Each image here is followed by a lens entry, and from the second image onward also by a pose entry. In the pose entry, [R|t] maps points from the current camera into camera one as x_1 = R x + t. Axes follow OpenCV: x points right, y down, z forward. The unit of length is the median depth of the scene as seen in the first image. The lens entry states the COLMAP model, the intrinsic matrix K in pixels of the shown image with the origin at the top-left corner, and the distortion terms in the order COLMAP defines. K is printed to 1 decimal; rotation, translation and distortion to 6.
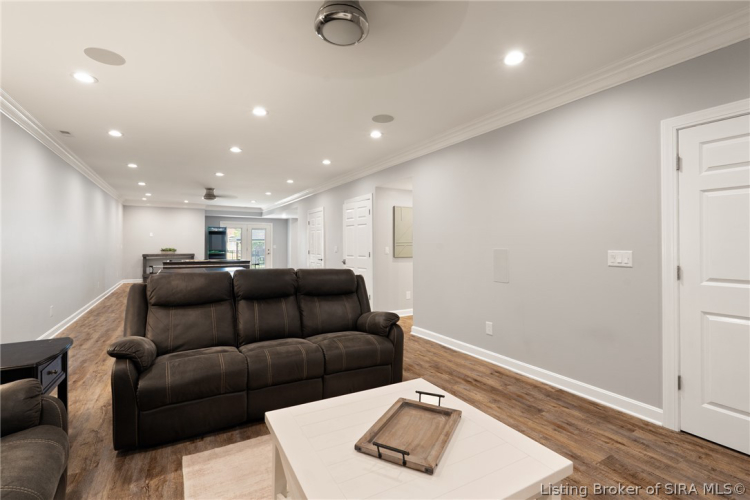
lens RADIAL K [[336.6, 0, 374.9], [0, 336.6, 245.2], [0, 0, 1]] dist [-0.002881, 0.000348]
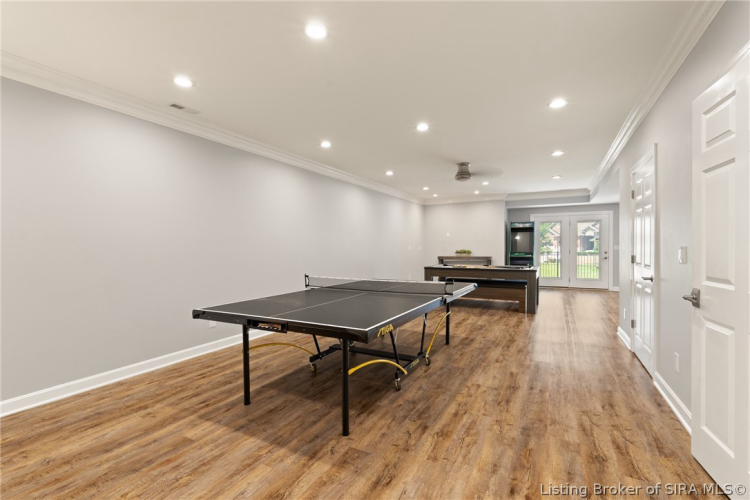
lens RADIAL K [[336.6, 0, 378.1], [0, 336.6, 250.9], [0, 0, 1]] dist [-0.002881, 0.000348]
pose [[0.525251, 0.002998, -0.850942, 0.005655], [0.007531, 0.999938, 0.008172, 0.002970], [0.850914, -0.010701, 0.525196, 0.344848]]
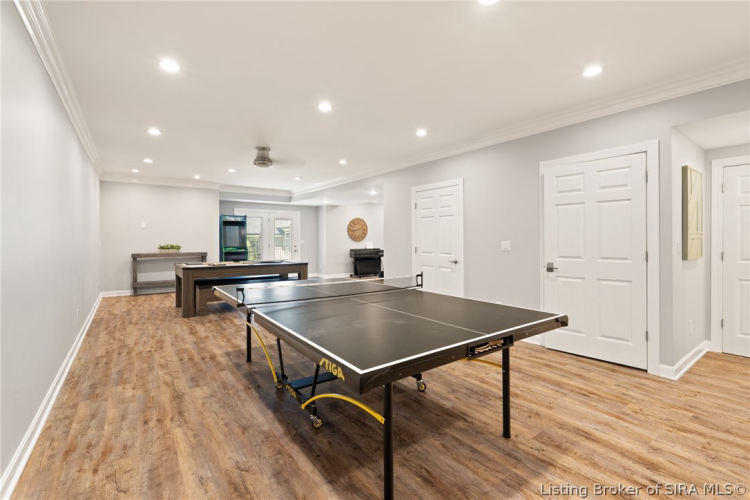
lens RADIAL K [[336.6, 0, 377.8], [0, 336.6, 243.4], [0, 0, 1]] dist [-0.002881, 0.000348]
pose [[0.994606, -0.004334, 0.103632, -0.248543], [0.003381, 0.999950, 0.009370, 0.001403], [-0.103667, -0.008969, 0.994572, 0.256459]]
